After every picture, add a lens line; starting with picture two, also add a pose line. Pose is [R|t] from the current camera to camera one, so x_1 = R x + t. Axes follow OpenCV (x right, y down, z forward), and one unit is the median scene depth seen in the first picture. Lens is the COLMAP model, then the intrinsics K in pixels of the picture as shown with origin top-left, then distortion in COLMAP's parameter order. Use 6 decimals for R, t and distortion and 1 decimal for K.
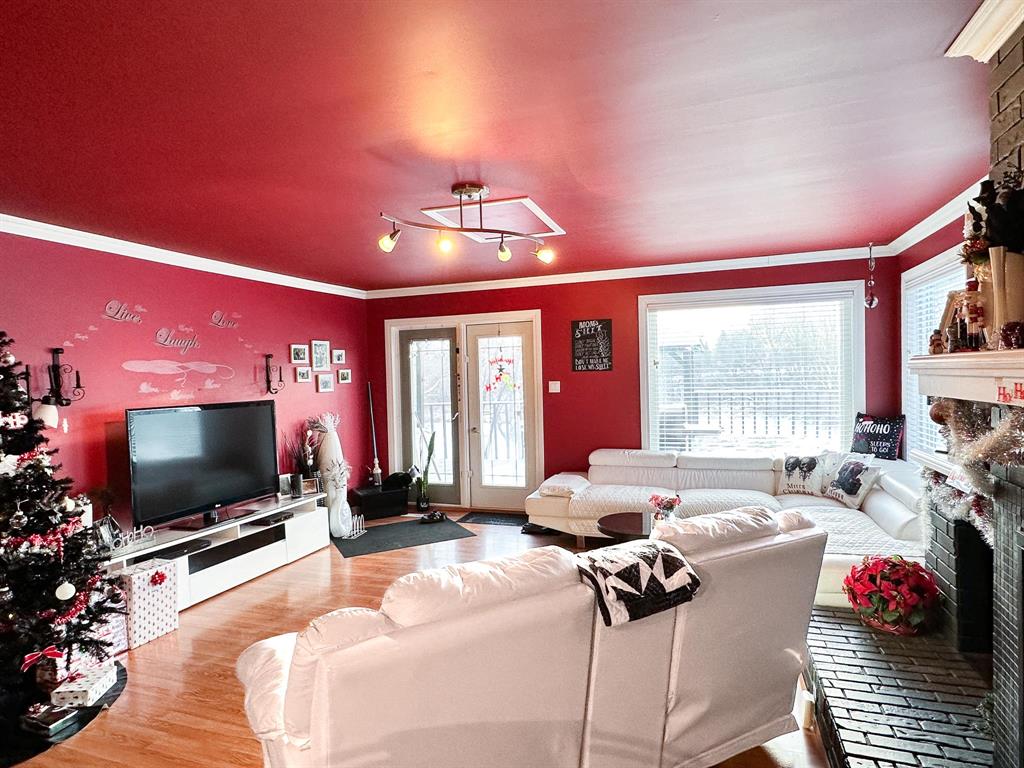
lens RADIAL K [[570.0, 0, 509.6], [0, 570.0, 390.3], [0, 0, 1]] dist [-0.002931, 0.000465]
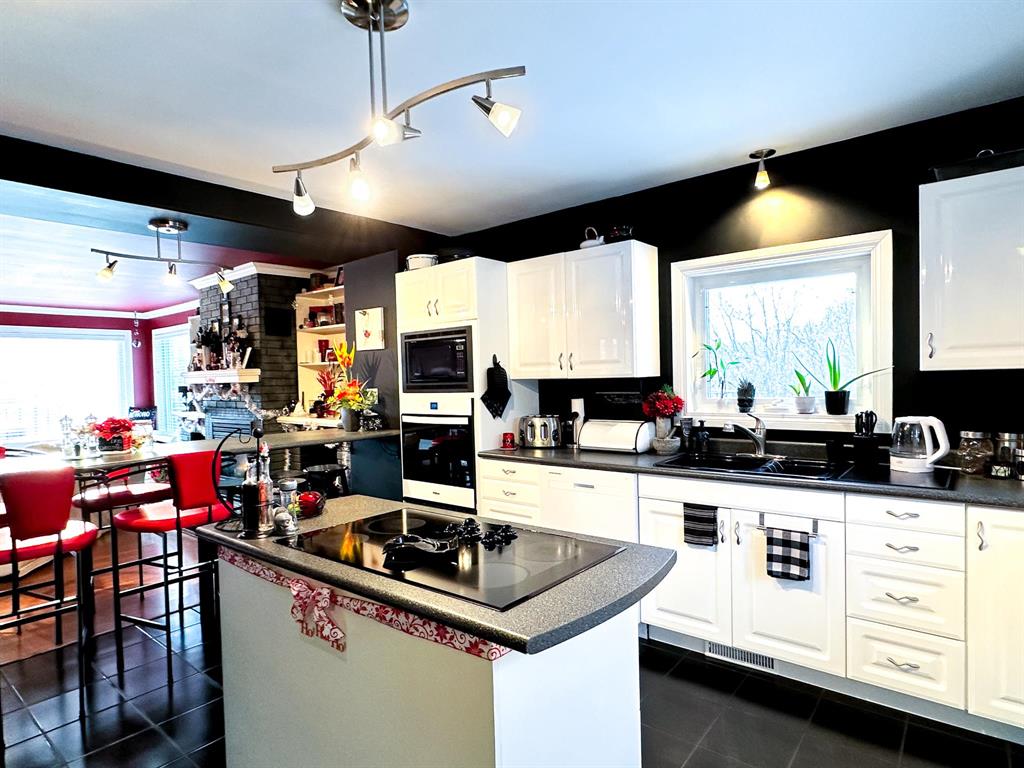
lens RADIAL K [[570.0, 0, 509.6], [0, 570.0, 390.3], [0, 0, 1]] dist [-0.002931, 0.000465]
pose [[0.341548, -0.005794, 0.939847, -0.591848], [0.043153, 0.999023, -0.009523, 0.053323], [-0.938873, 0.043810, 0.341464, -0.646166]]
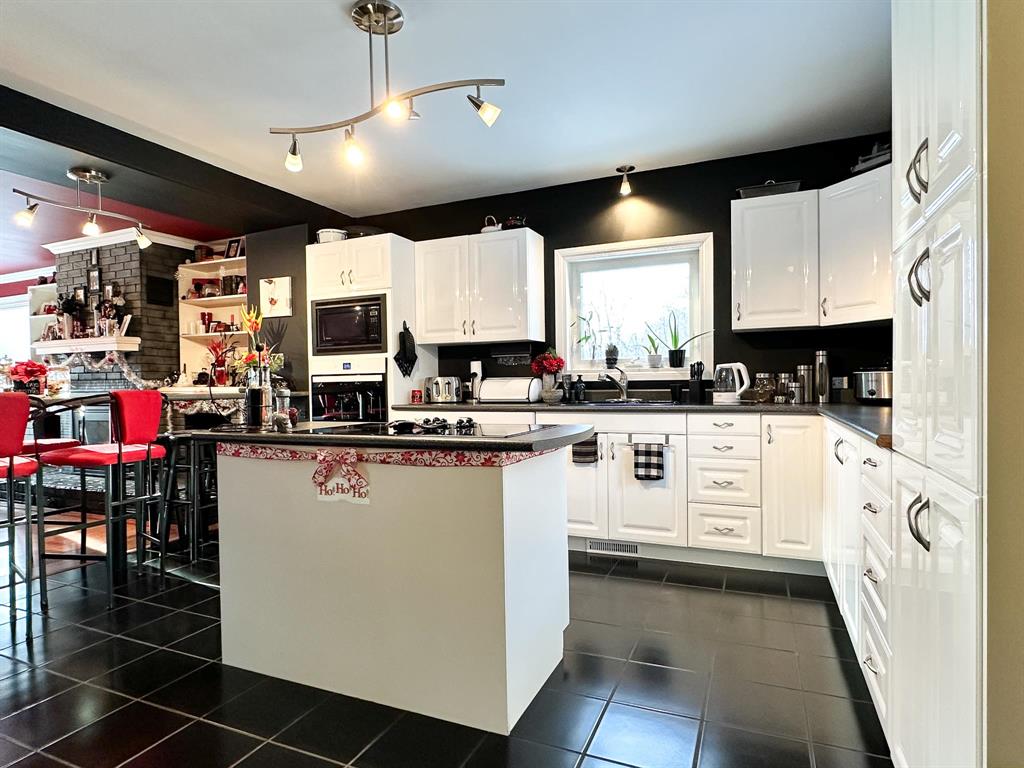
lens RADIAL K [[570.6, 0, 506.0], [0, 570.6, 388.1], [0, 0, 1]] dist [-0.003324, 0.000858]
pose [[0.078407, 0.013708, 0.996827, -0.721871], [0.040822, 0.999023, -0.016949, 0.115693], [-0.996085, 0.042021, 0.077770, -0.589731]]
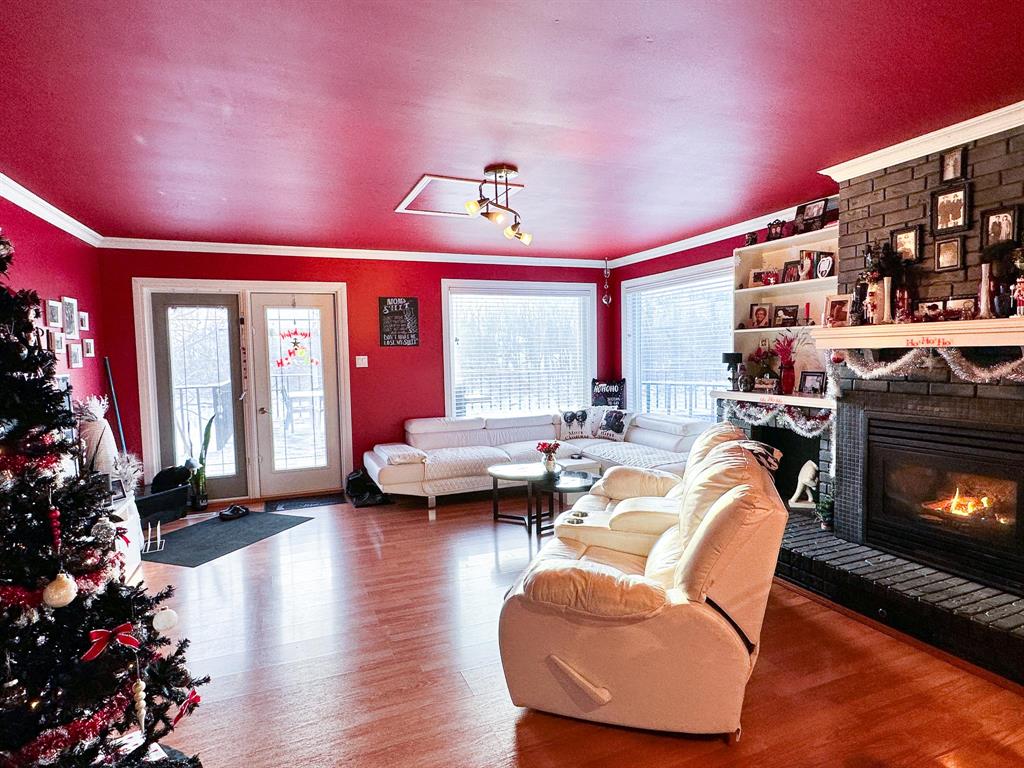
lens RADIAL K [[570.0, 0, 509.6], [0, 570.0, 390.3], [0, 0, 1]] dist [-0.002931, 0.000465]
pose [[0.748203, -0.032142, 0.662690, -0.447449], [0.018735, 0.999451, 0.027322, 0.025060], [-0.663205, -0.008027, 0.748395, 0.086399]]
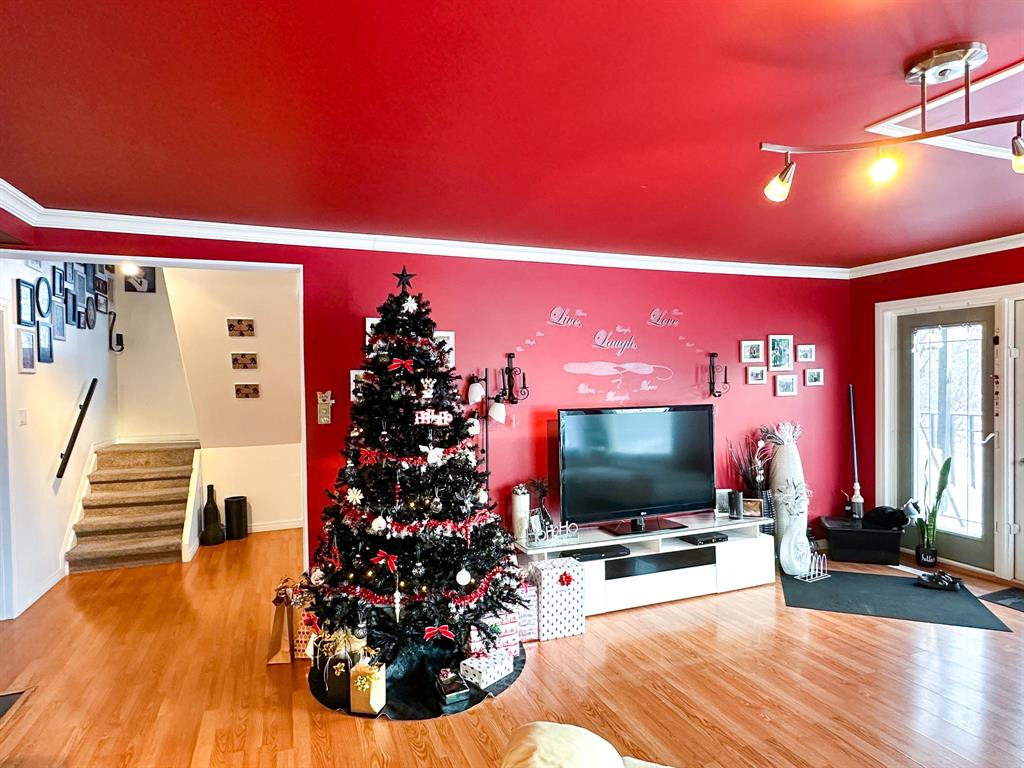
lens RADIAL K [[570.0, 0, 509.6], [0, 570.0, 390.3], [0, 0, 1]] dist [-0.002931, 0.000465]
pose [[0.657506, 0.027684, -0.752941, 0.044924], [-0.021511, 0.999607, 0.017968, -0.013494], [0.753142, 0.004382, 0.657843, 0.166147]]
